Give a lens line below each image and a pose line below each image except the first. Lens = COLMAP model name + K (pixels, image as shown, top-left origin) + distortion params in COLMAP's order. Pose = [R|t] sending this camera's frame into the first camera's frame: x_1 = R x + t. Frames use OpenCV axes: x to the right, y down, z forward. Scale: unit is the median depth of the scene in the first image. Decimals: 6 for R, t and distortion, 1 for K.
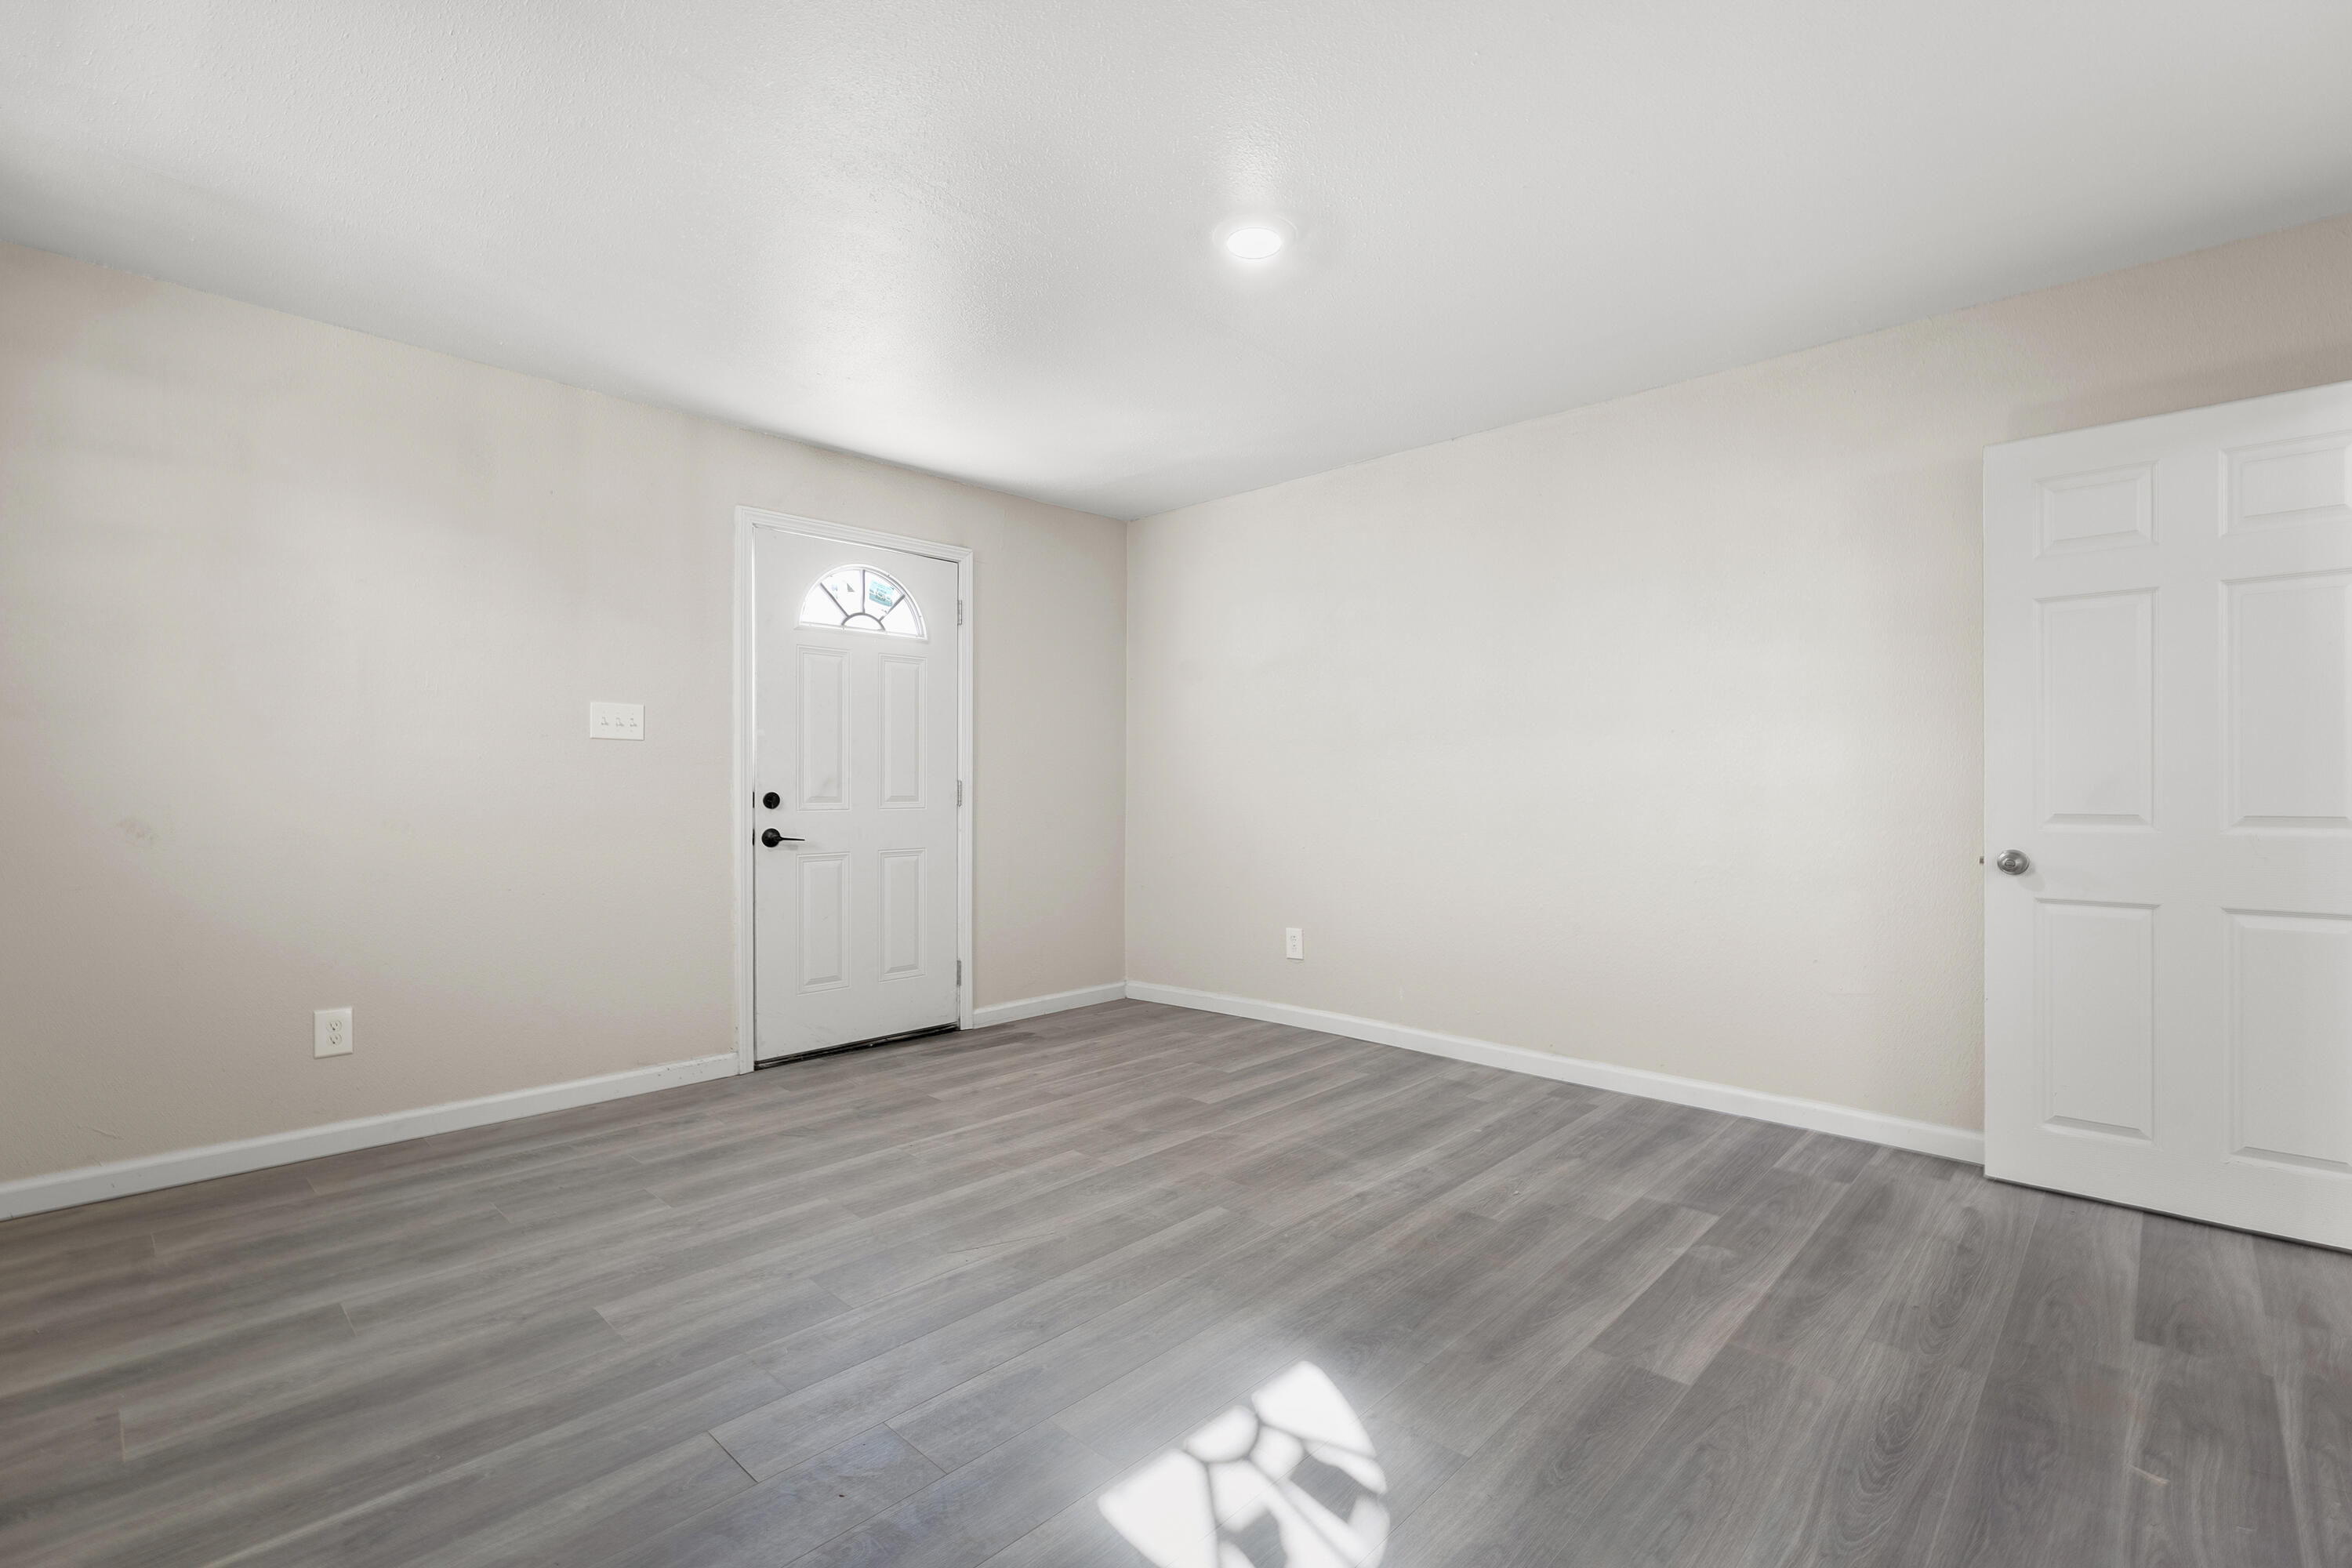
lens RADIAL K [[1073.3, 0, 1174.6], [0, 1073.3, 778.8], [0, 0, 1]] dist [-0.000289, -0.000608]
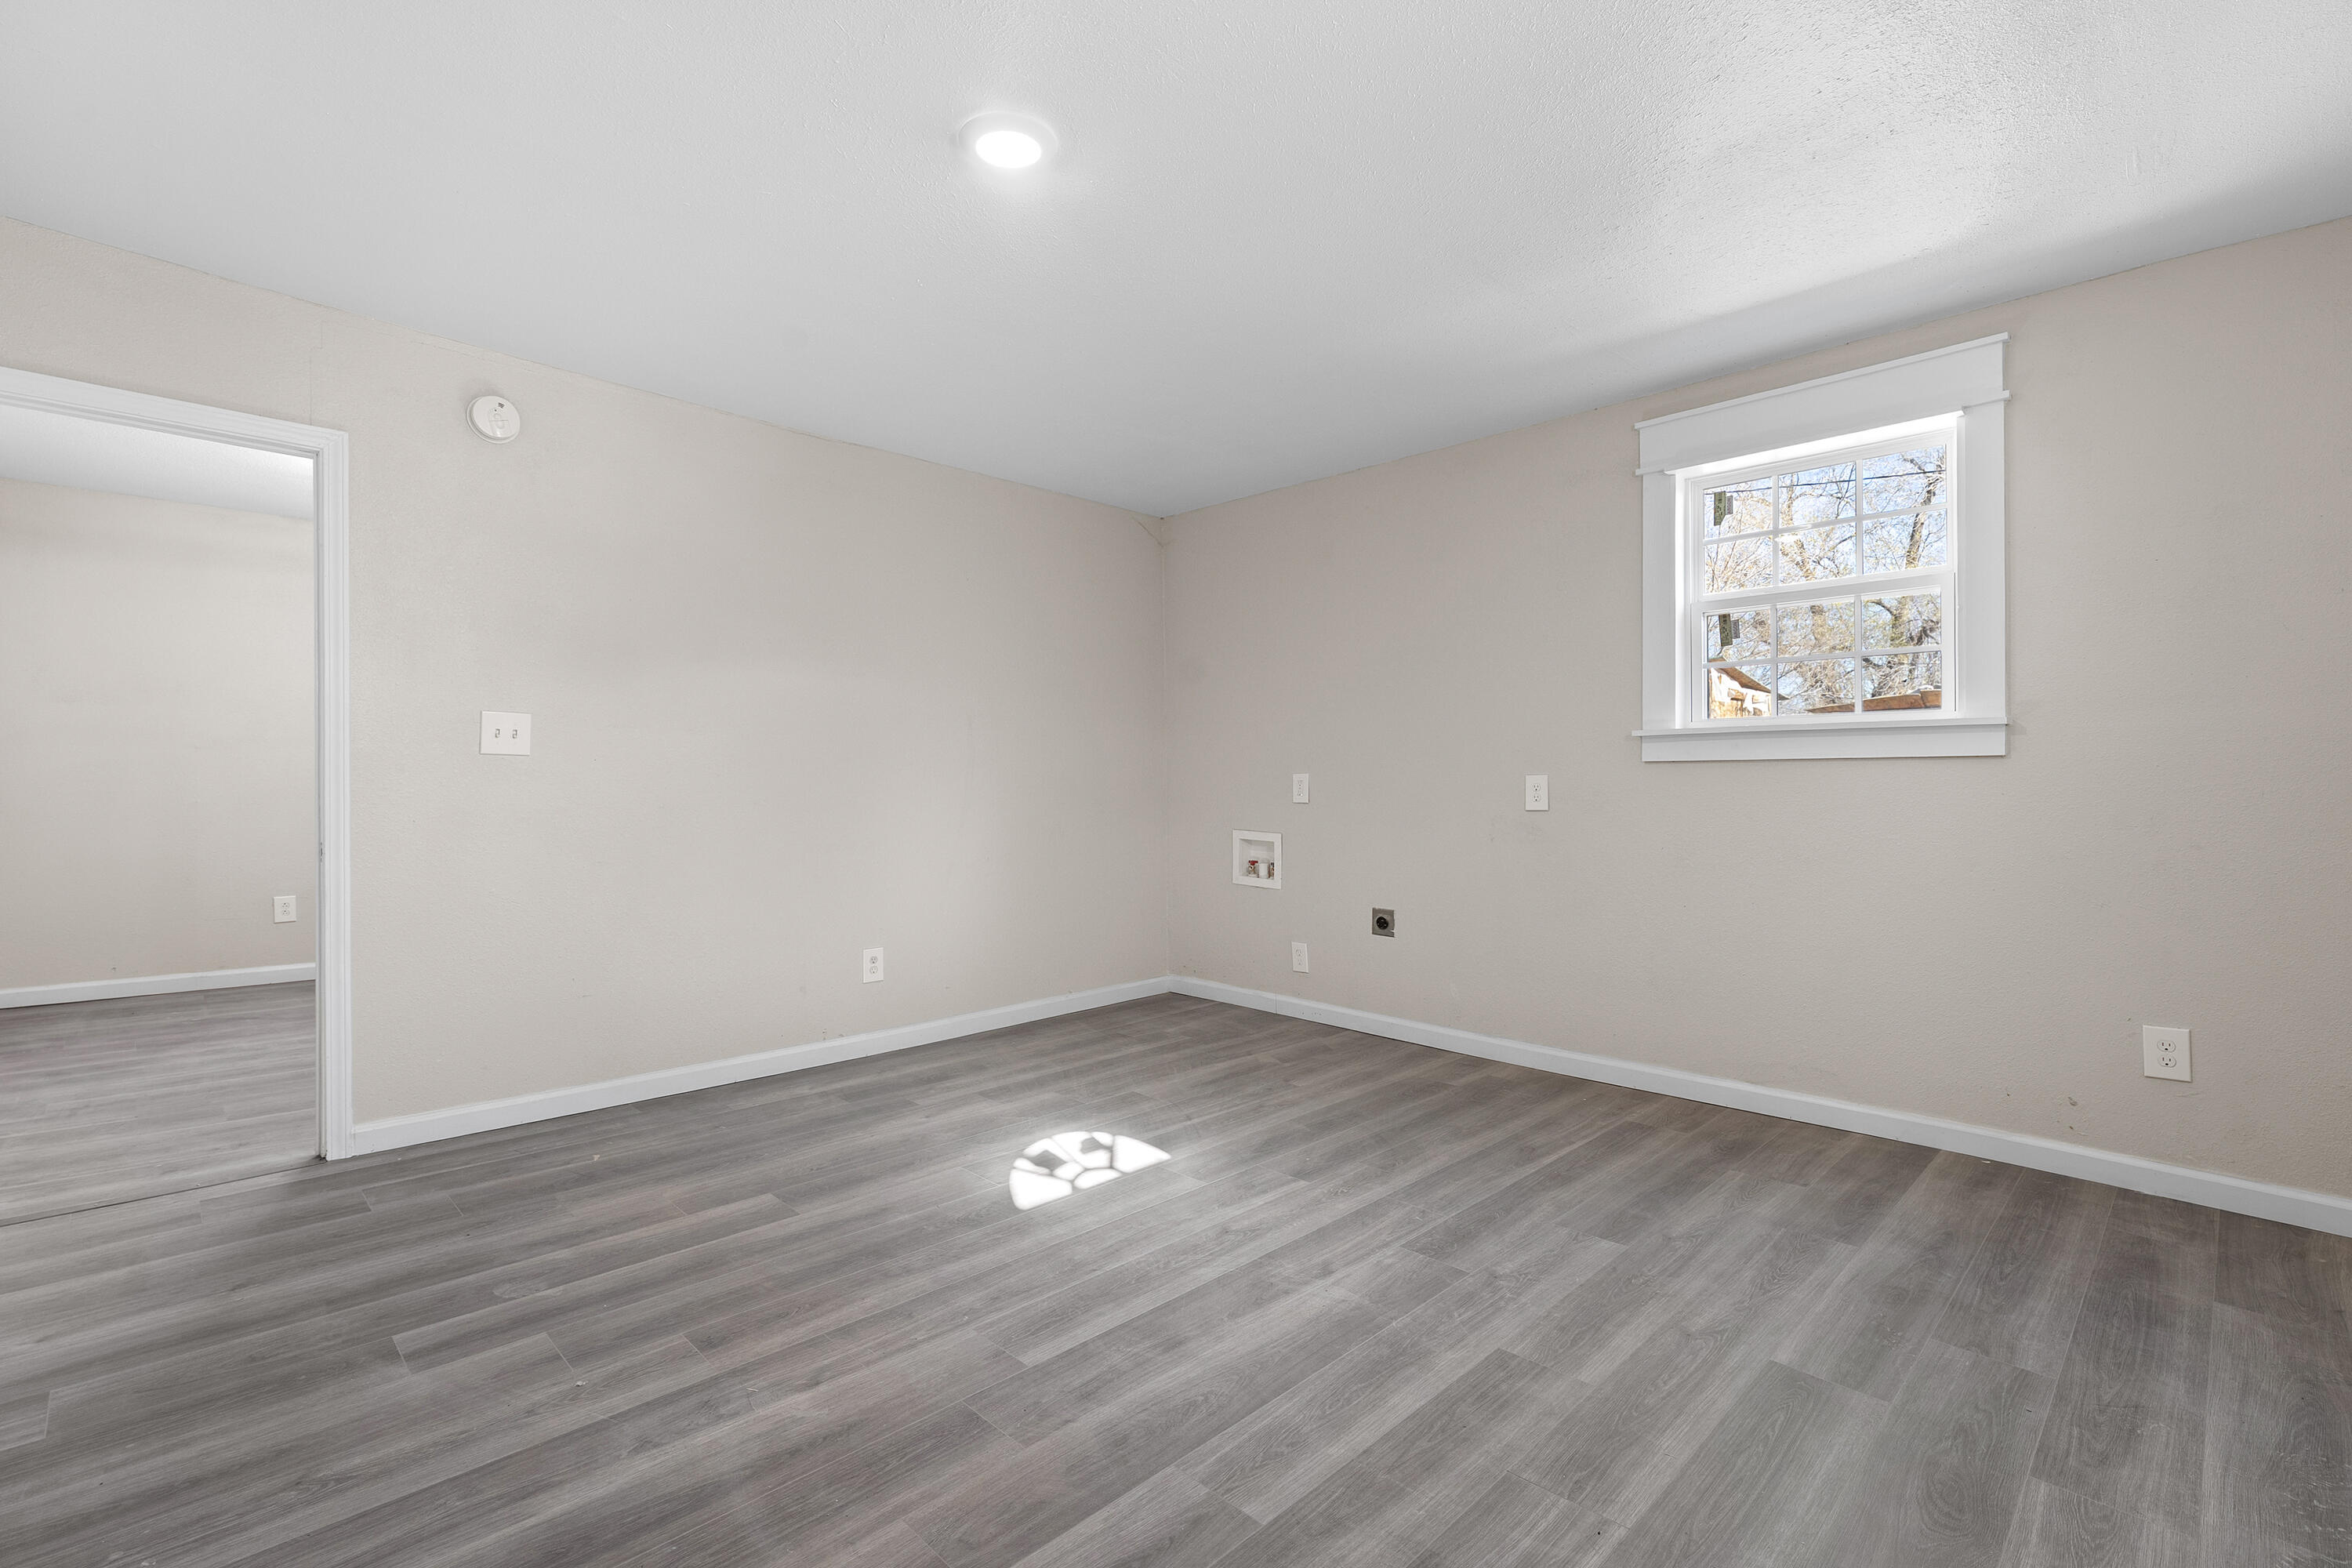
lens RADIAL K [[1073.3, 0, 1177.9], [0, 1073.3, 786.1], [0, 0, 1]] dist [-0.000289, -0.000608]
pose [[-0.999630, -0.004578, 0.026828, -0.090154], [-0.004482, 0.999983, 0.003625, 0.005946], [-0.026844, 0.003503, -0.999633, 2.006879]]
